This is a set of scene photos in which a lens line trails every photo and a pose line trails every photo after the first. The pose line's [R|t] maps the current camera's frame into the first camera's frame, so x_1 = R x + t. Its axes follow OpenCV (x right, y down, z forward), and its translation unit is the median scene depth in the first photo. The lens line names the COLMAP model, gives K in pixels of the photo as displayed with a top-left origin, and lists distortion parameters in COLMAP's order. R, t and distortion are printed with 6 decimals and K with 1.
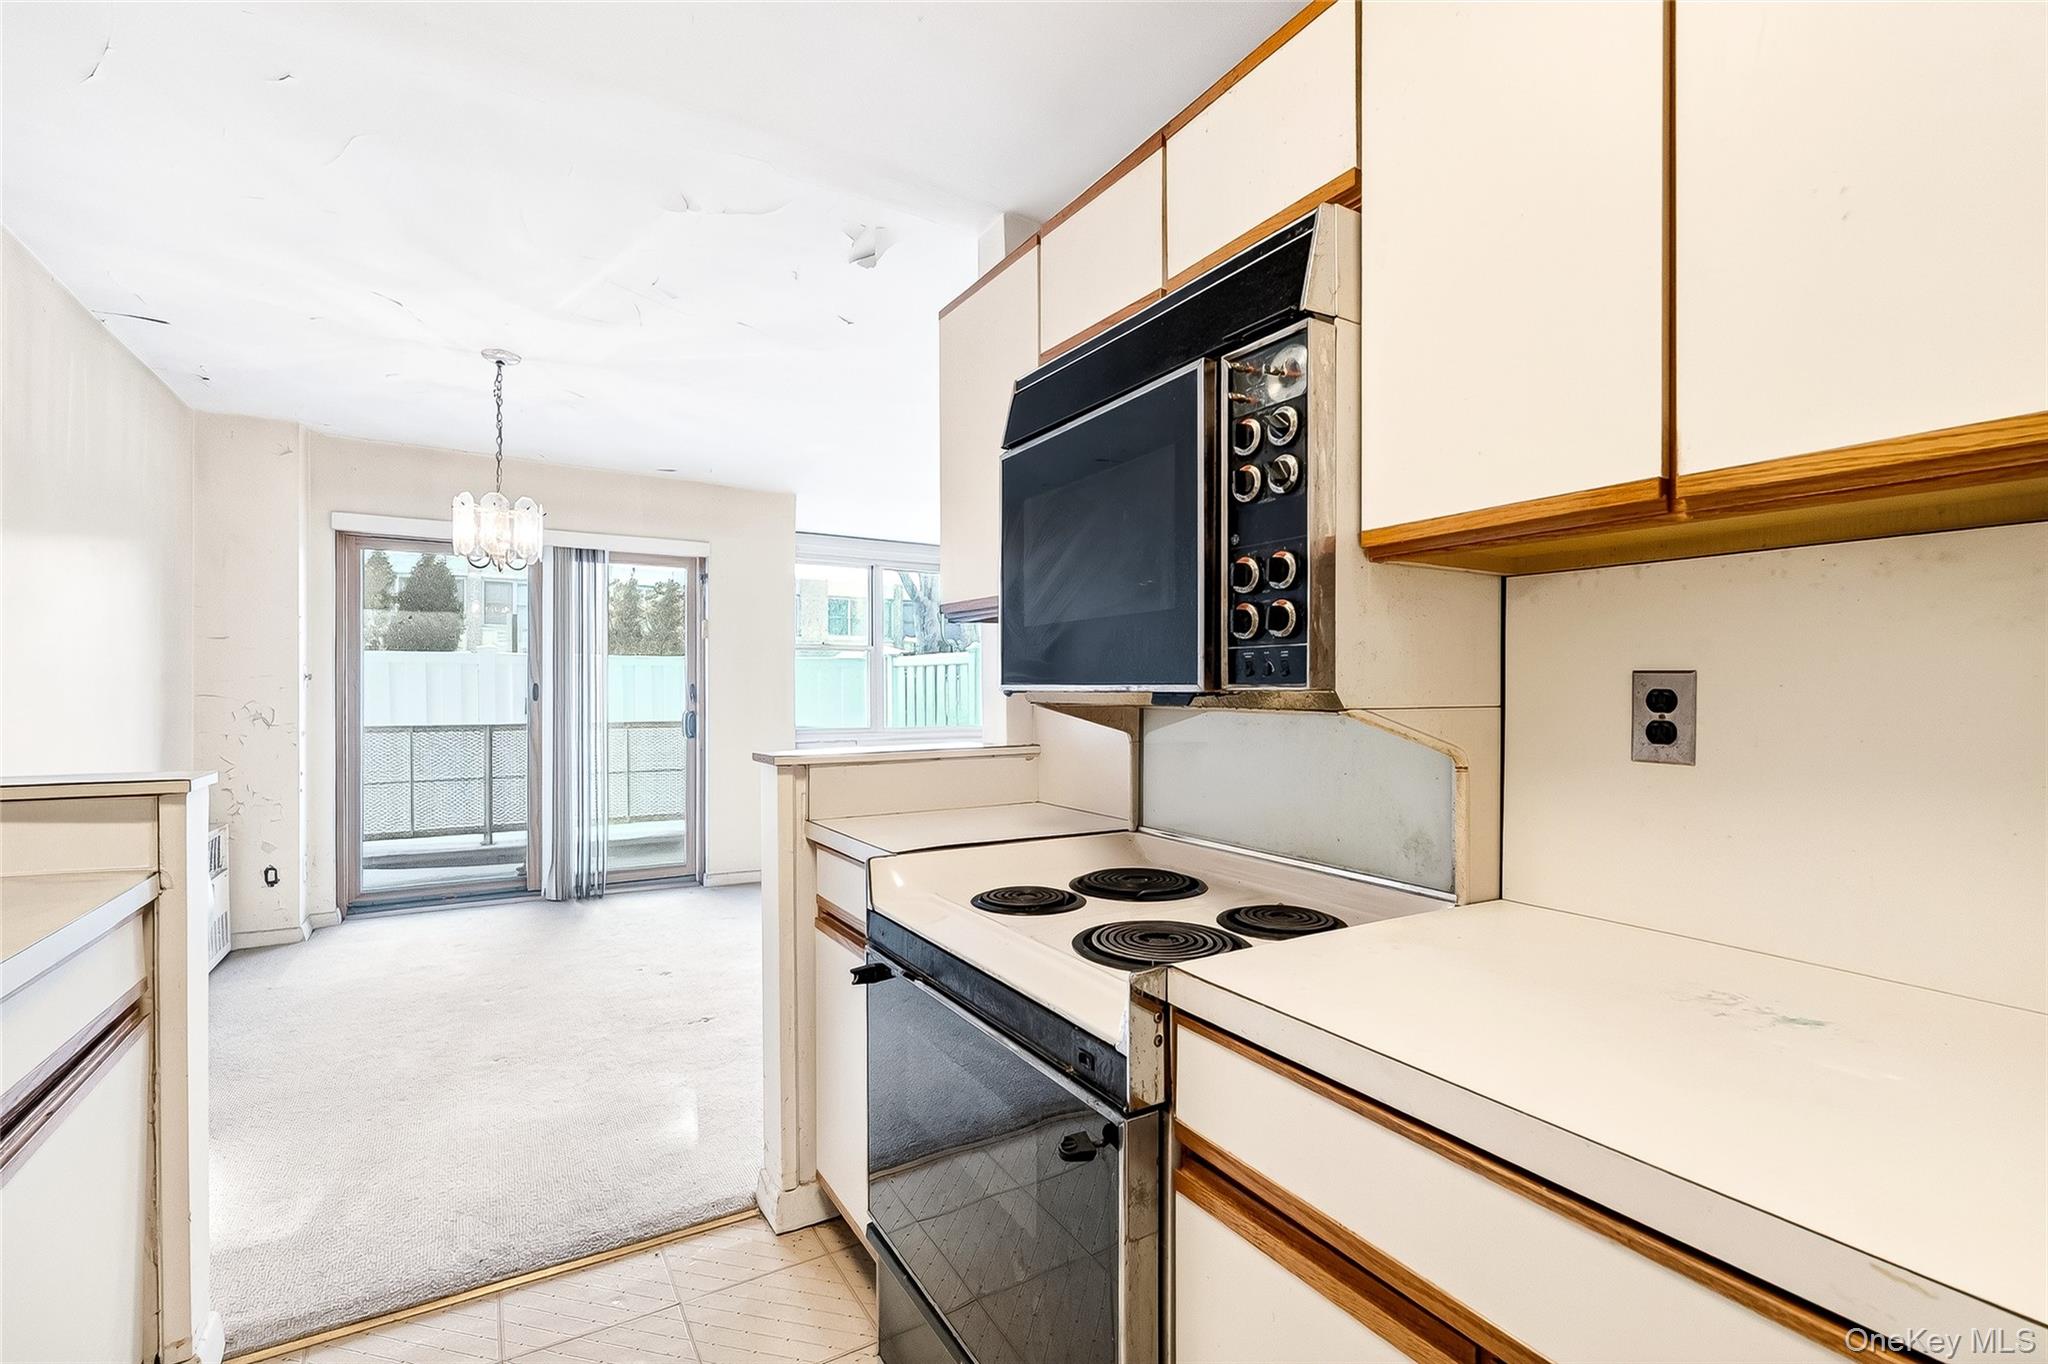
lens RADIAL K [[907.5, 0, 1026.7], [0, 907.5, 686.1], [0, 0, 1]] dist [0.000863, -0.000234]
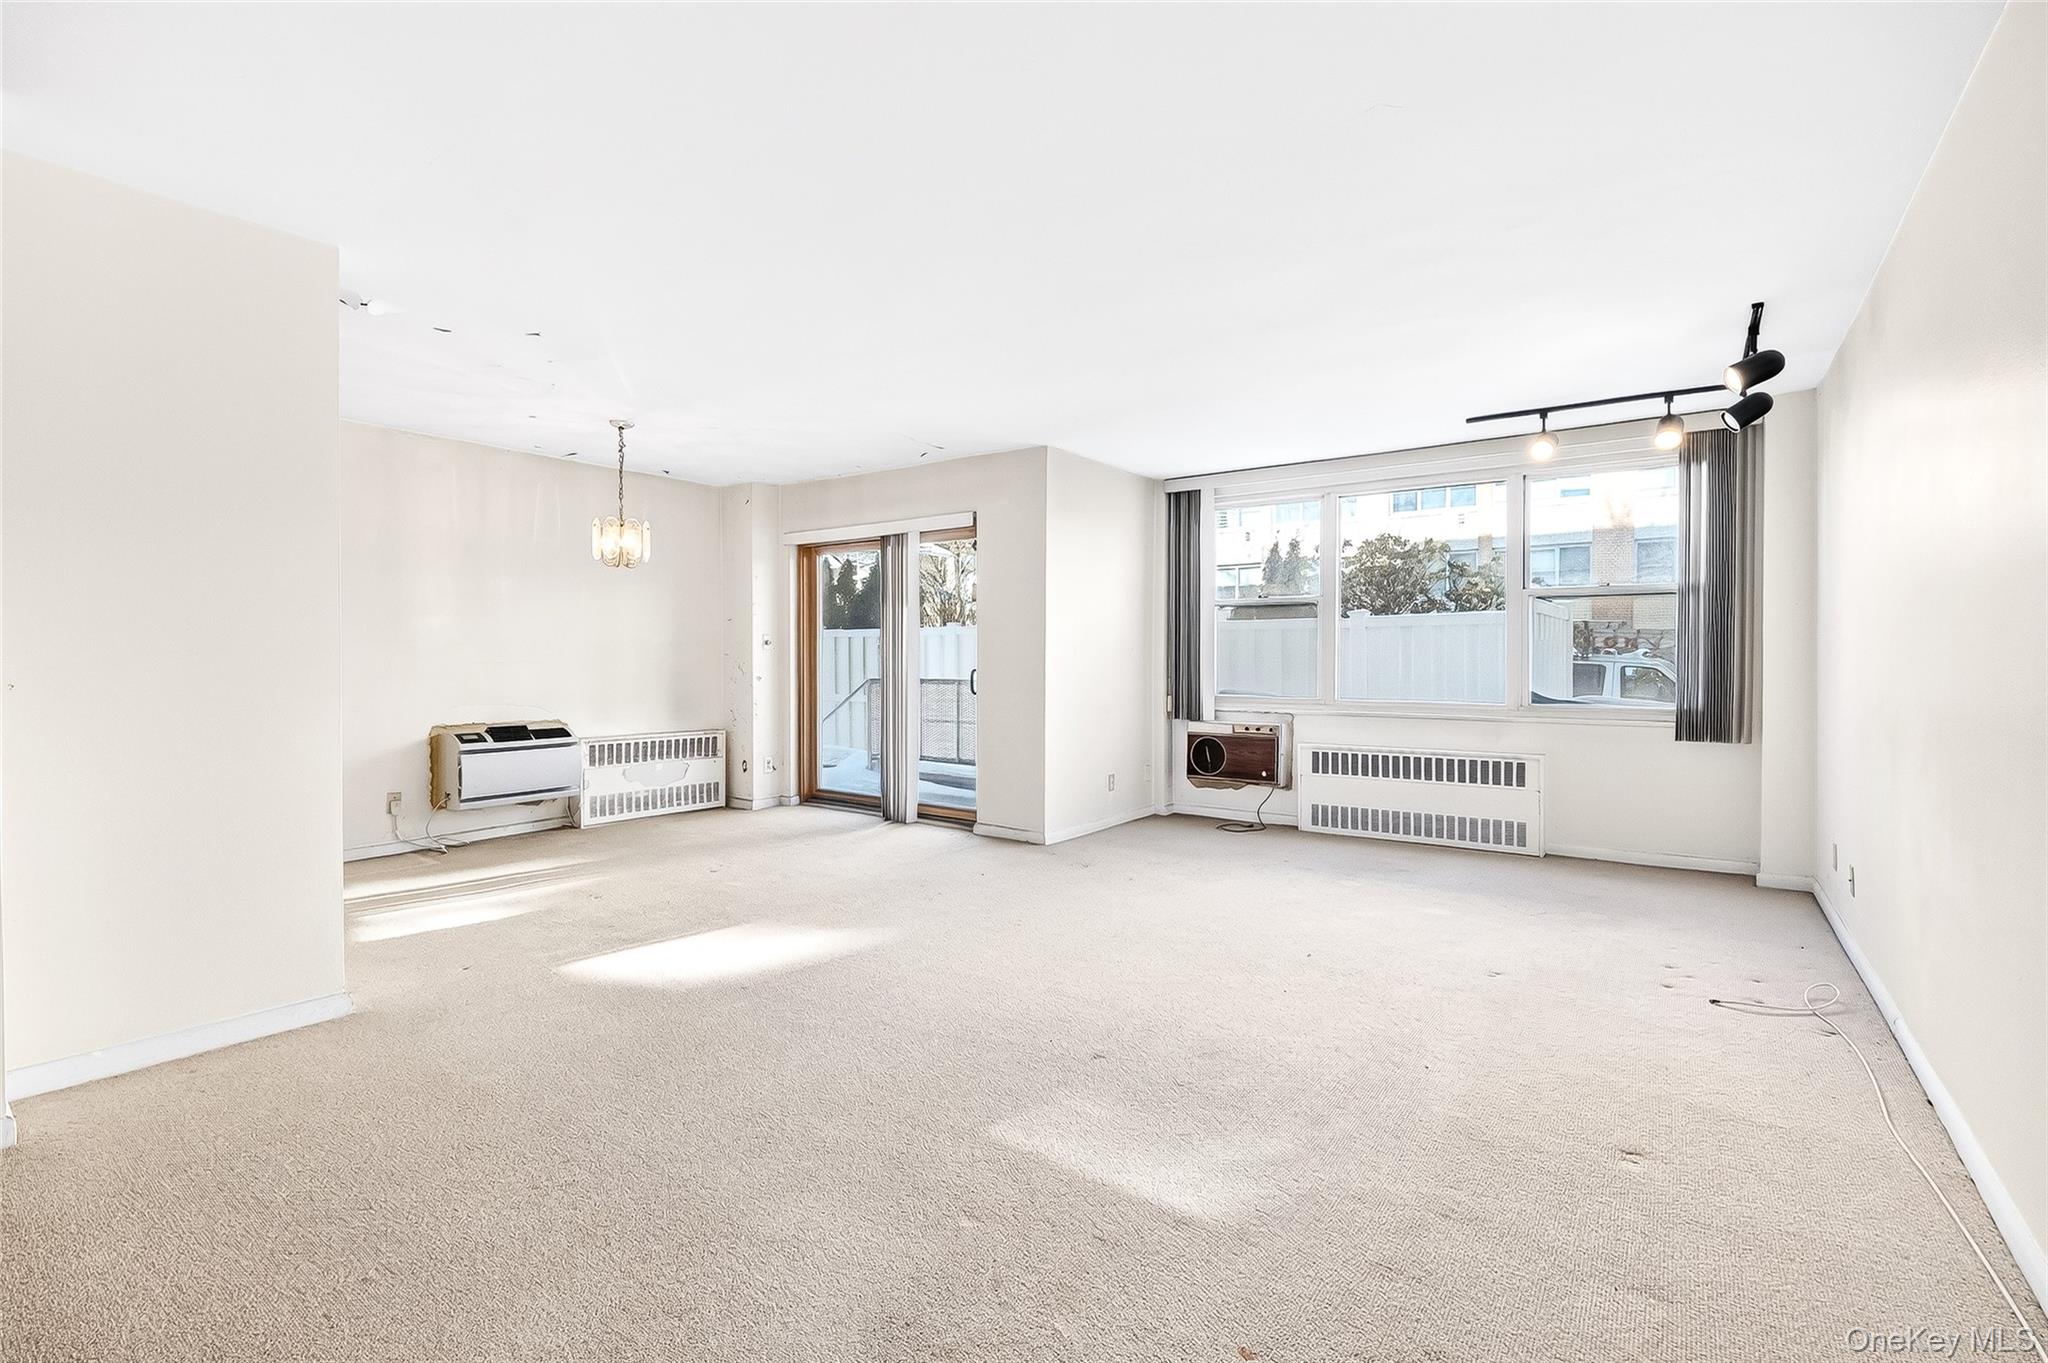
lens RADIAL K [[905.6, 0, 1020.8], [0, 905.6, 668.2], [0, 0, 1]] dist [0.000335, -0.000142]
pose [[0.385729, 0.008788, -0.922570, 0.714155], [0.001215, 0.999949, 0.010033, 0.016225], [0.922611, -0.004991, 0.385698, 0.698199]]
